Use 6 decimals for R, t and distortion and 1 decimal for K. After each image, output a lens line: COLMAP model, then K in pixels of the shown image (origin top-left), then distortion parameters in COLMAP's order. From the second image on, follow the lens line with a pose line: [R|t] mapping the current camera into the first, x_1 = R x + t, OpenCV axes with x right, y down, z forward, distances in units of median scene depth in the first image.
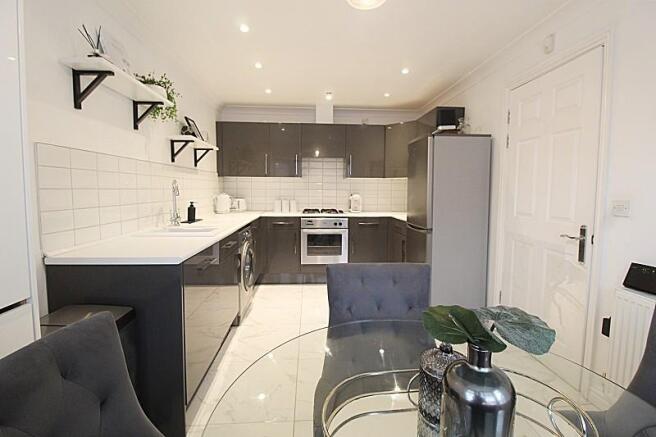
lens RADIAL K [[313.9, 0, 327.9], [0, 313.9, 211.3], [0, 0, 1]] dist [0.000274, 0.000013]
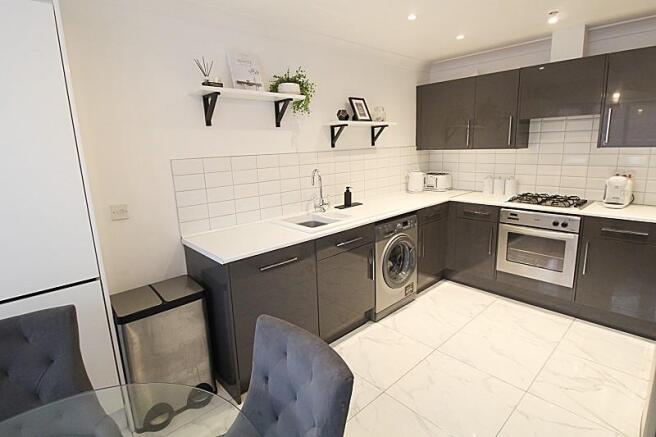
lens RADIAL K [[336.0, 0, 327.2], [0, 336.0, 210.8], [0, 0, 1]] dist [0.004139, 0.000495]
pose [[0.626610, 0.122676, -0.769617, 0.258776], [-0.014565, 0.989204, 0.145819, -0.079552], [0.779197, -0.080162, 0.621632, 0.206230]]
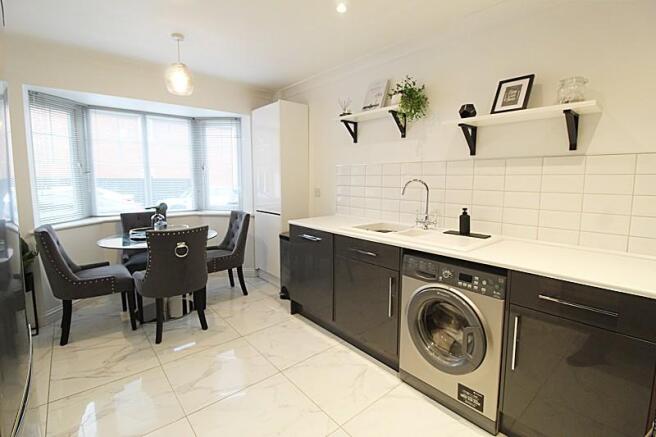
lens RADIAL K [[313.9, 0, 327.9], [0, 313.9, 211.3], [0, 0, 1]] dist [0.000274, 0.000013]
pose [[-0.812233, 0.055411, -0.580696, 0.181266], [-0.047350, 0.985930, 0.160310, -0.090879], [0.581409, 0.157705, -0.798181, 1.023771]]
